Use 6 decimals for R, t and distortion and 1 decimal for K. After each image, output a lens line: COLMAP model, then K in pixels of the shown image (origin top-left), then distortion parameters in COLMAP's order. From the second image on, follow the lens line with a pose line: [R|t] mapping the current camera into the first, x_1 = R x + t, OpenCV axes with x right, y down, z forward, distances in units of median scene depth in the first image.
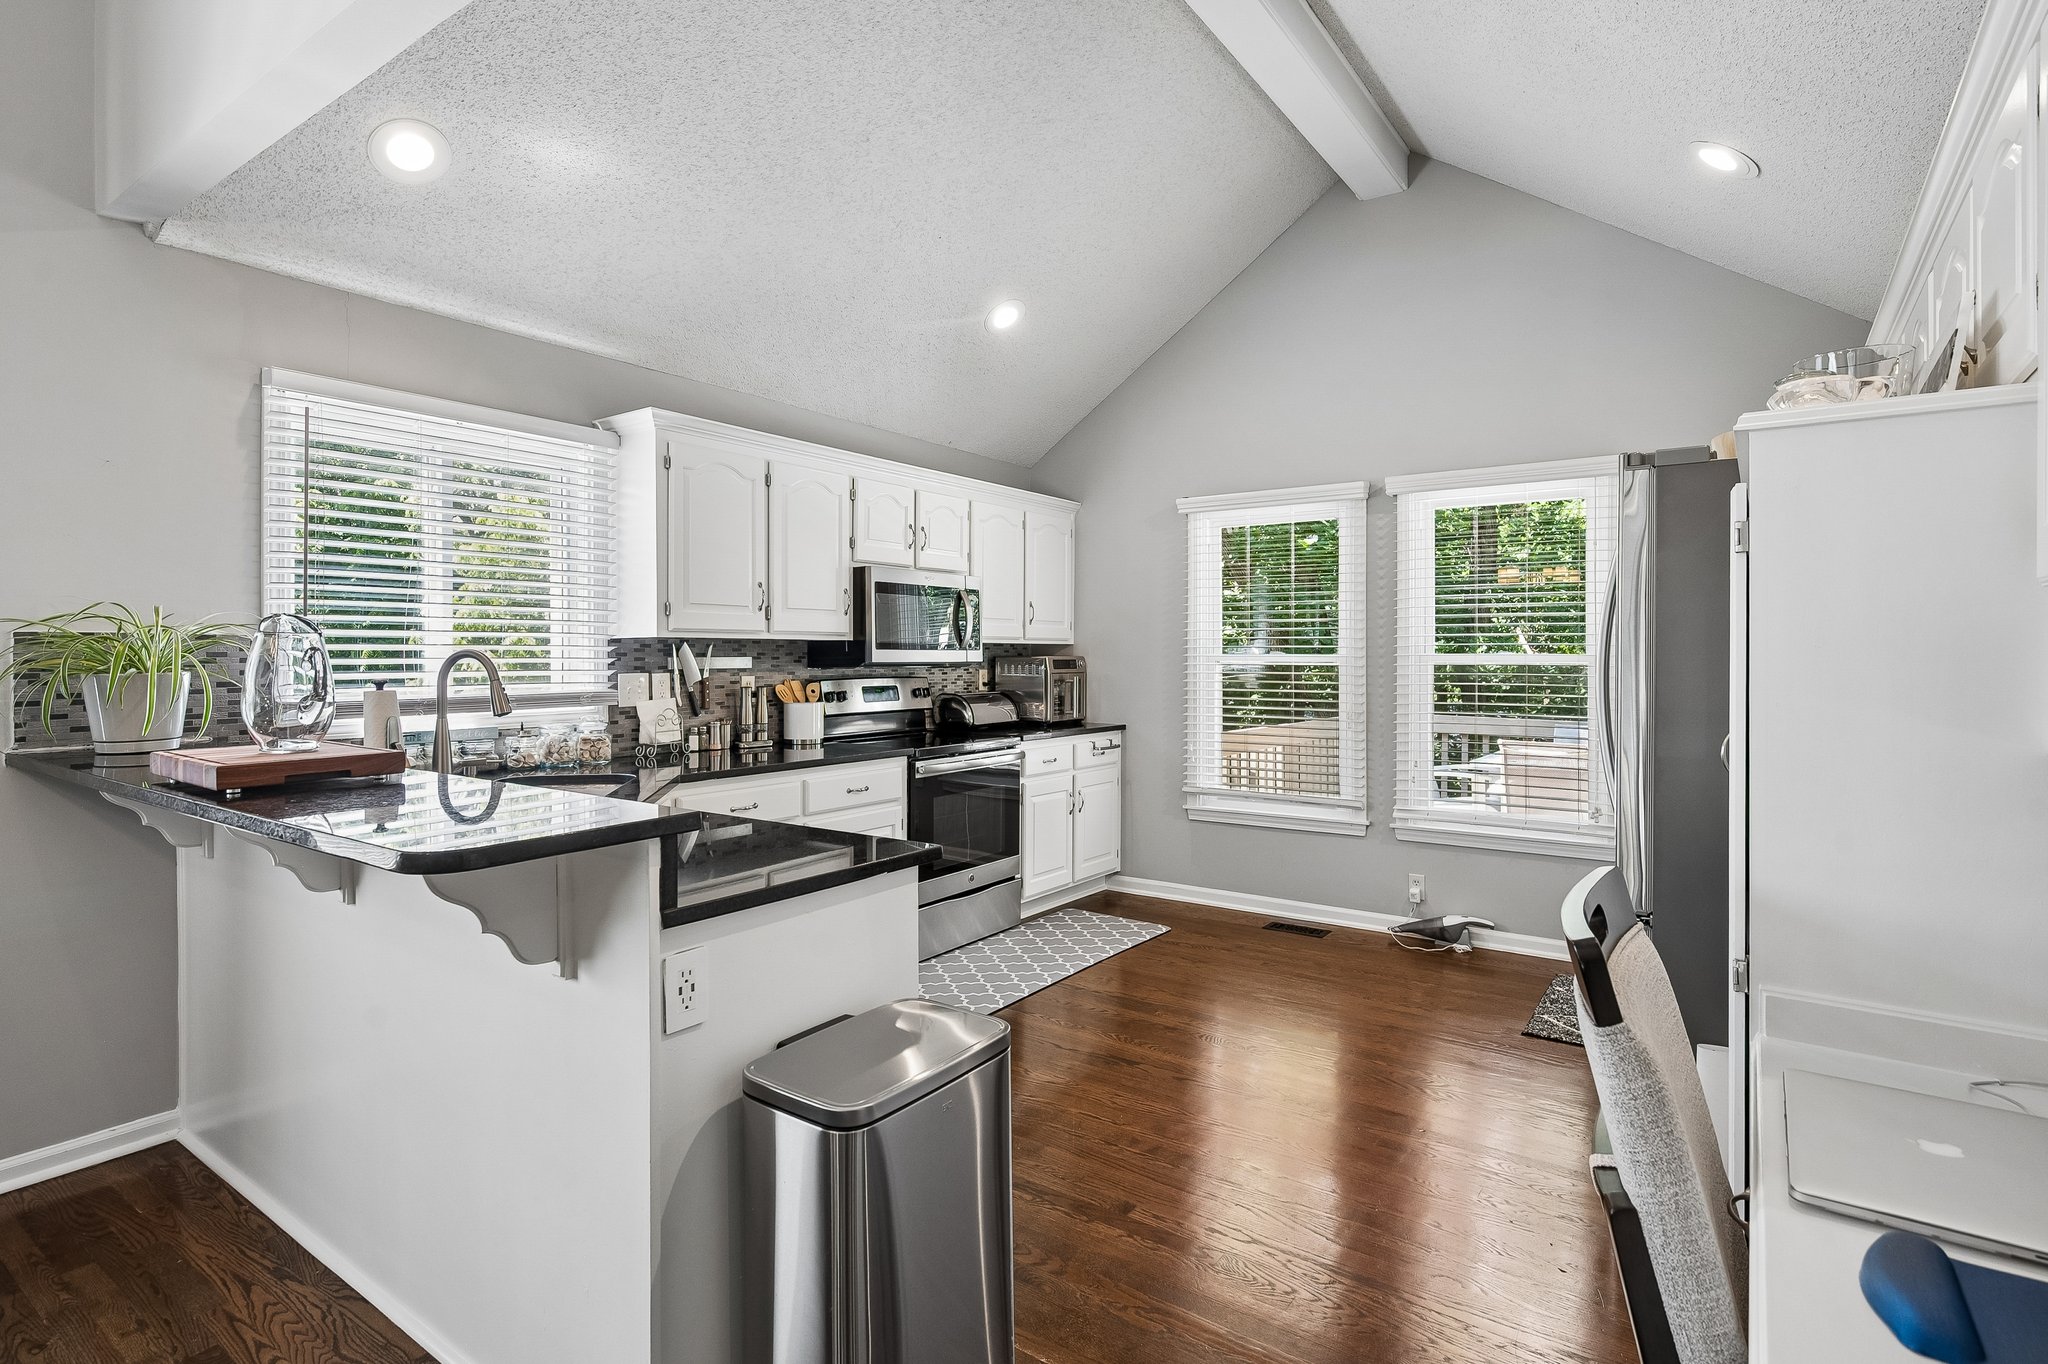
lens RADIAL K [[1028.7, 0, 1018.7], [0, 1028.7, 658.2], [0, 0, 1]] dist [-0.002764, -0.000536]
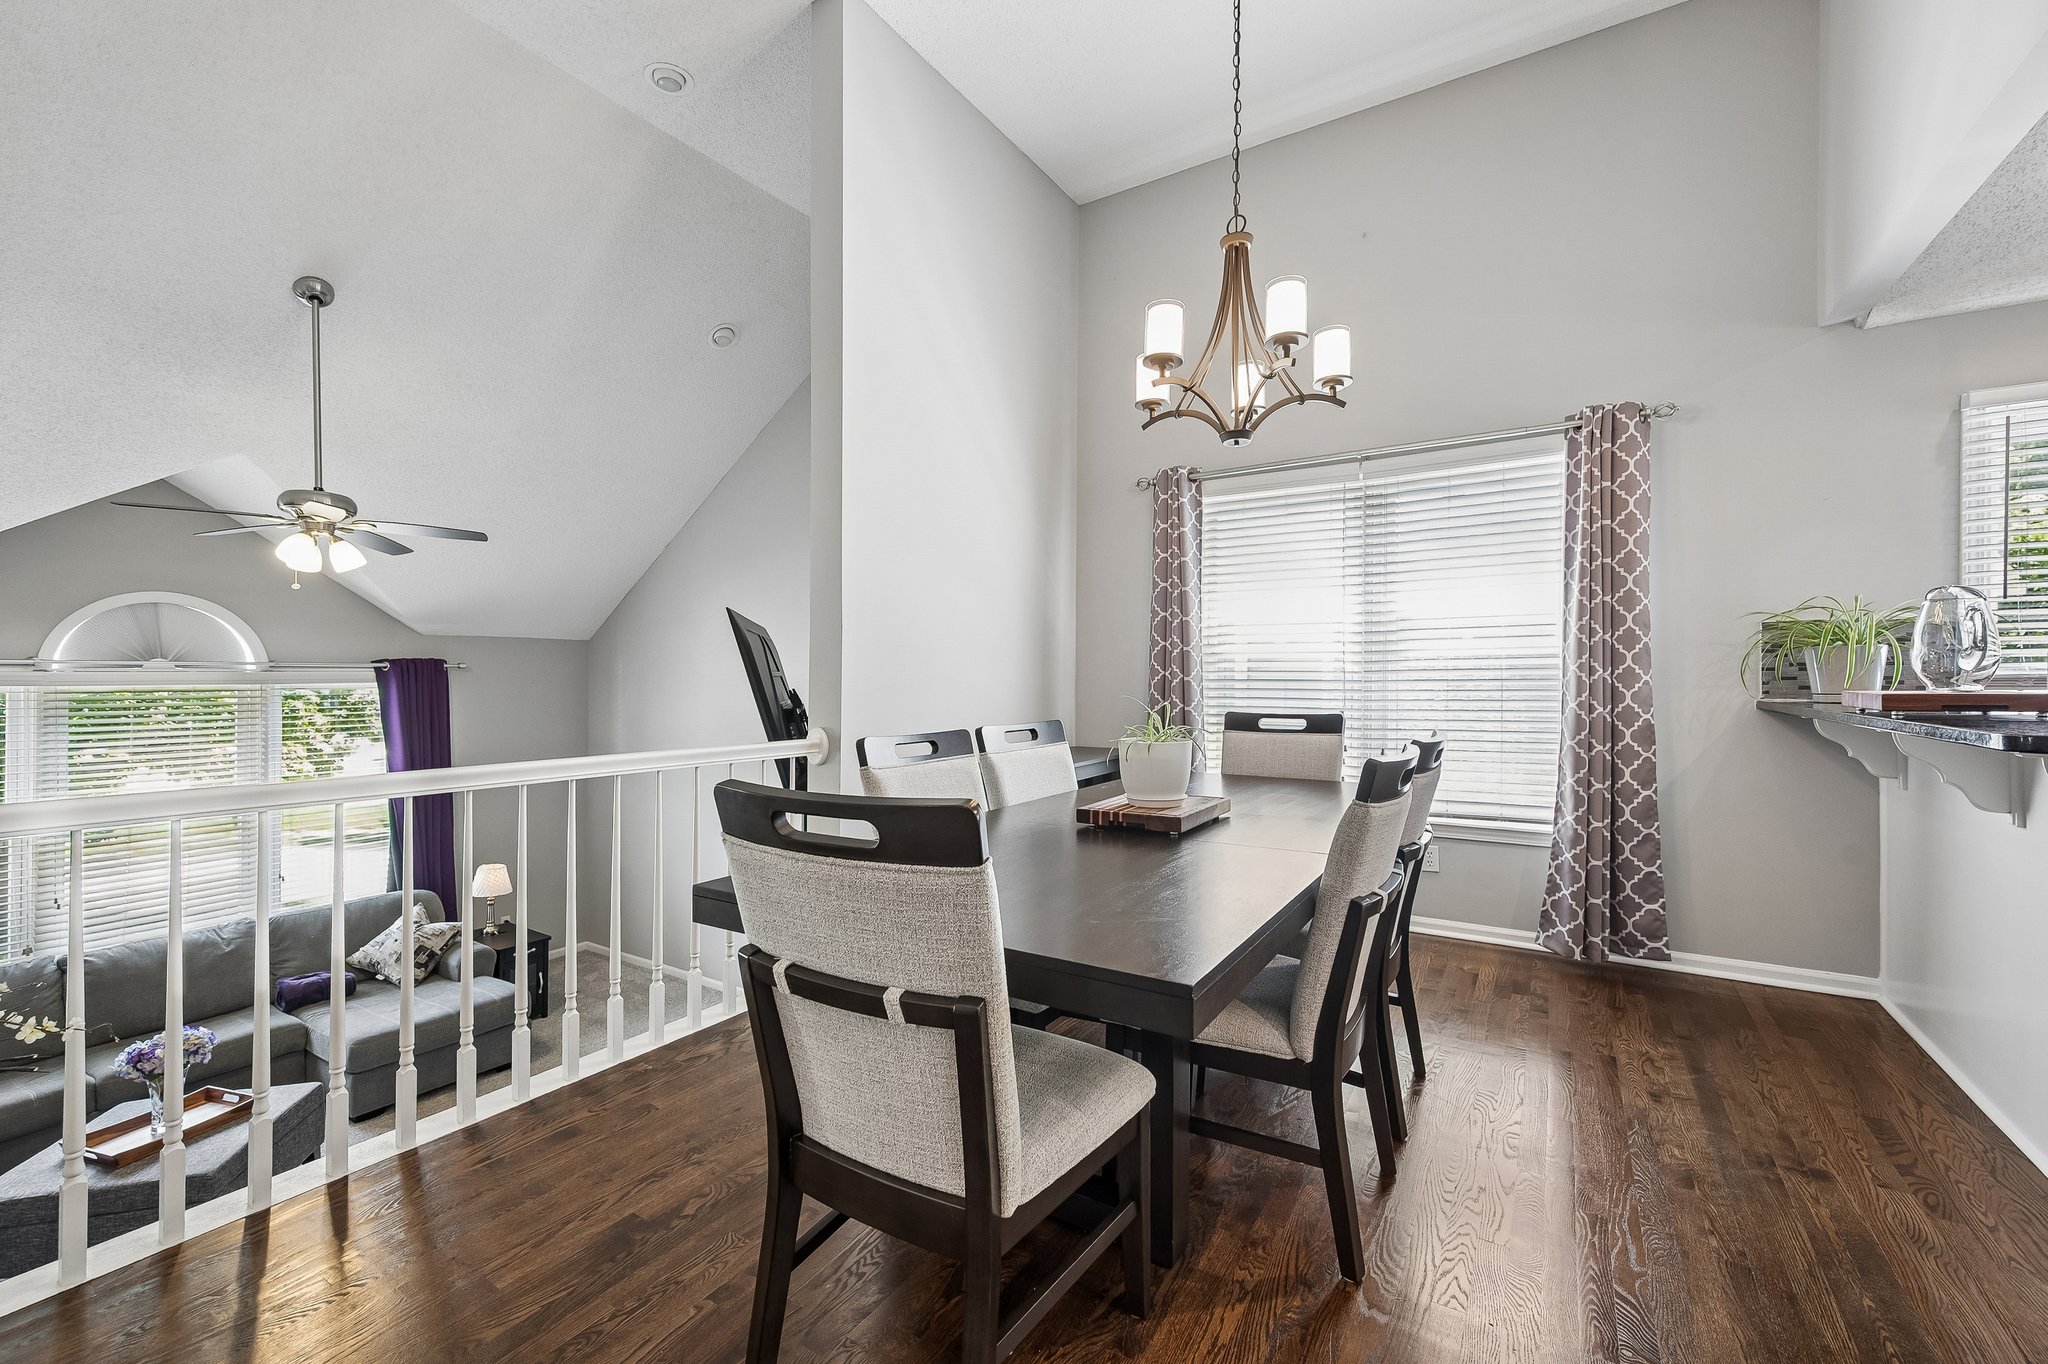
lens RADIAL K [[859.3, 0, 1024.0], [0, 859.3, 682.0], [0, 0, 1]] dist [0.003199, 0.000618]
pose [[0.063743, 0.001230, -0.997966, 0.230617], [-0.003283, 0.999994, 0.001022, 0.063217], [0.997961, 0.003211, 0.063746, -0.179962]]
